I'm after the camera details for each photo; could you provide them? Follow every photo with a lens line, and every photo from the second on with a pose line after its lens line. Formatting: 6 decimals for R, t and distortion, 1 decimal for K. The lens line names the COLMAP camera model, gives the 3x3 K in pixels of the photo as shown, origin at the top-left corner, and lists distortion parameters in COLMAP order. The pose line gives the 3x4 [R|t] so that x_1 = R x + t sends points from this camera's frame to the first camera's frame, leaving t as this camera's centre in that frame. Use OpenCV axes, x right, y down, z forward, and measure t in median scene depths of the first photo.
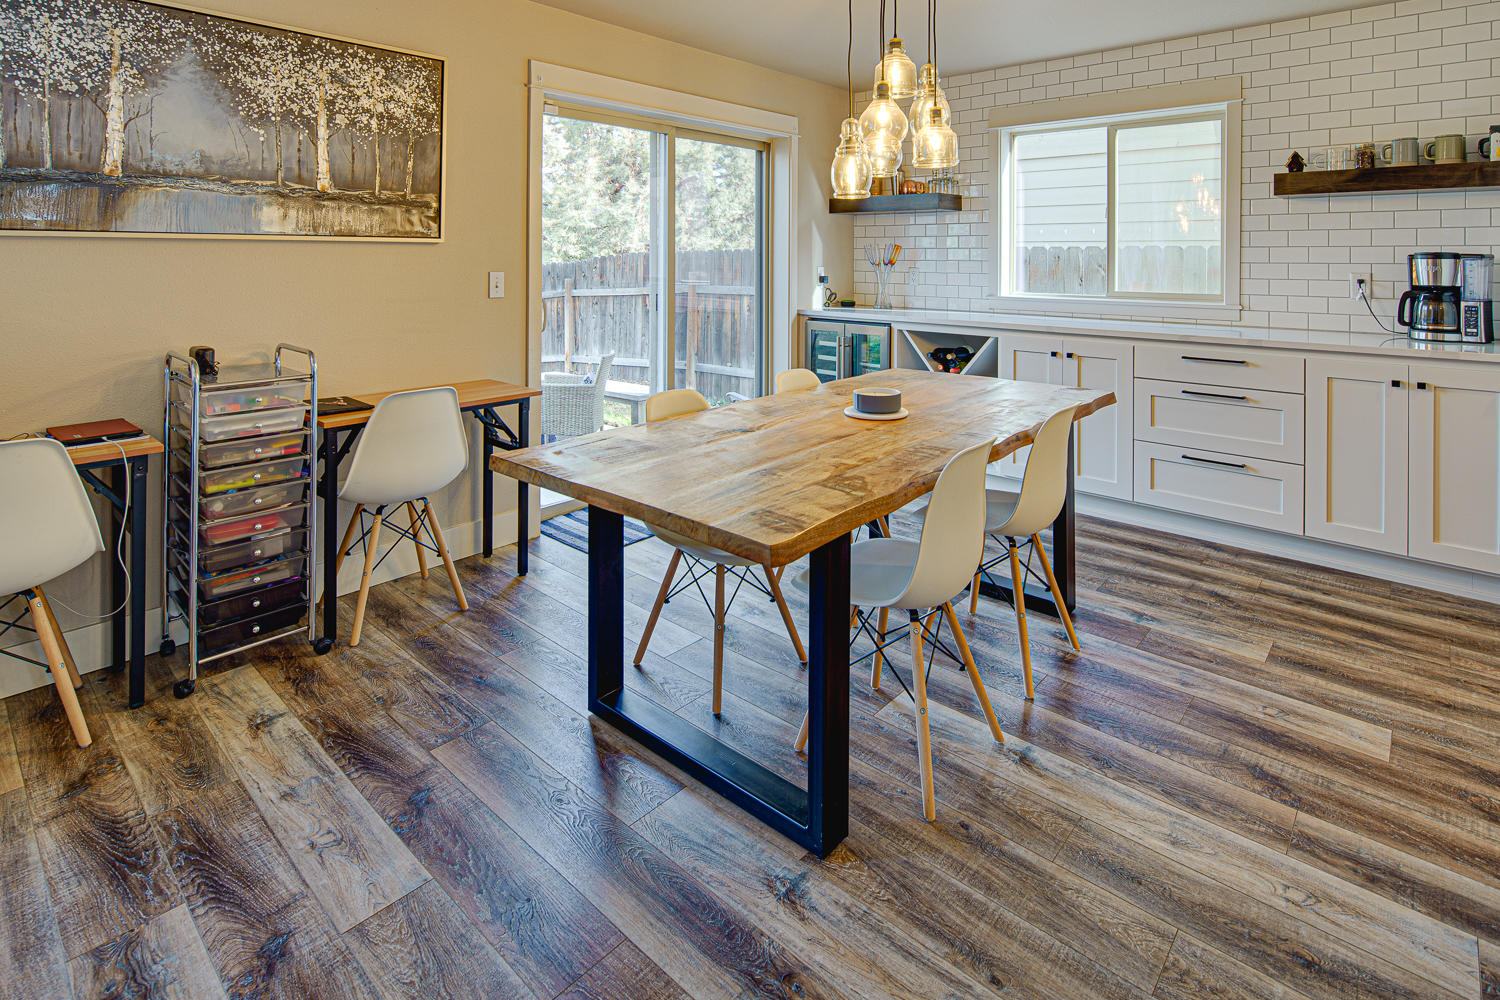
lens RADIAL K [[762.3, 0, 745.2], [0, 762.3, 253.0], [0, 0, 1]] dist [0.003416, 0.000689]
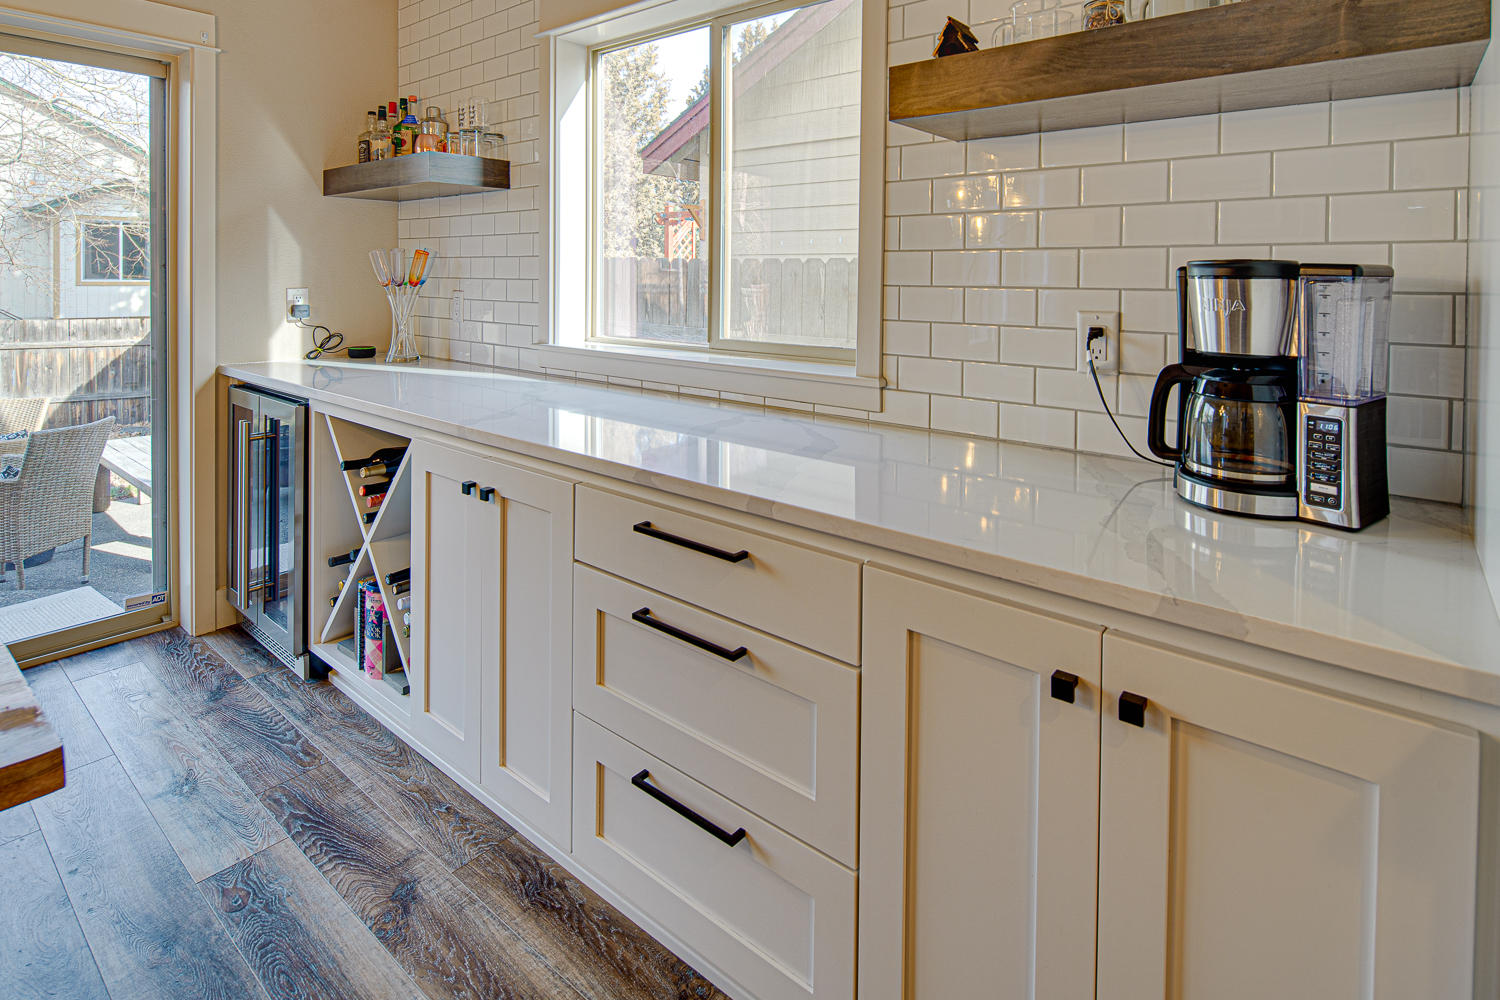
lens RADIAL K [[787.0, 0, 732.3], [0, 787.0, 282.1], [0, 0, 1]] dist [-0.000612, -0.000169]
pose [[0.999483, 0.001494, 0.032107, 0.649167], [-0.002052, 0.999847, 0.017348, 0.003462], [-0.032076, -0.017405, 0.999334, 0.635281]]
